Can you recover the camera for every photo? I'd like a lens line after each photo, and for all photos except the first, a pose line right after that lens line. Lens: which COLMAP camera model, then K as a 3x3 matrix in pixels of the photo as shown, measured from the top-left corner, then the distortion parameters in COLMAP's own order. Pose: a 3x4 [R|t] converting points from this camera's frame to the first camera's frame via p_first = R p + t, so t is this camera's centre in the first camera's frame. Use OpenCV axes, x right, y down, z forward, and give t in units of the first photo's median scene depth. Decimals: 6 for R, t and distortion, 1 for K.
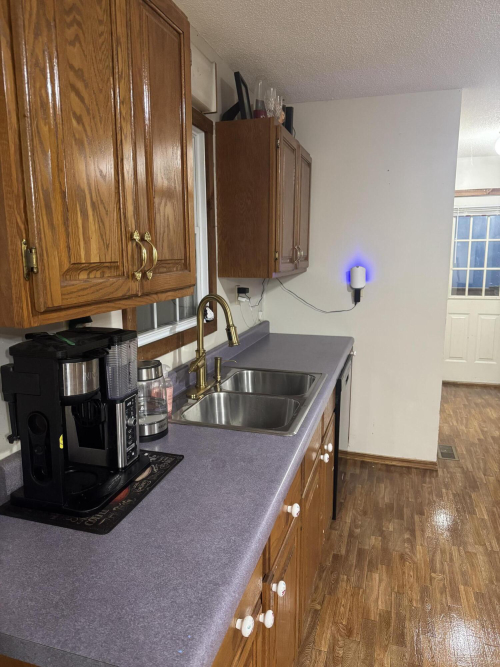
lens RADIAL K [[470.4, 0, 249.7], [0, 470.4, 330.8], [0, 0, 1]] dist [-0.000441, -0.020270]
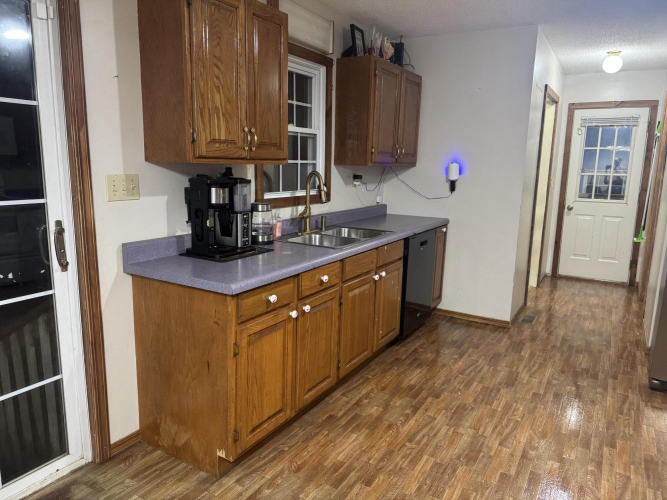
lens RADIAL K [[470.4, 0, 335.8], [0, 470.4, 250.4], [0, 0, 1]] dist [-0.000441, -0.020270]
pose [[0.970255, 0.066197, -0.232860, 0.285226], [-0.062519, 0.997775, 0.023148, 0.112948], [0.233875, -0.007901, 0.972235, -0.406504]]
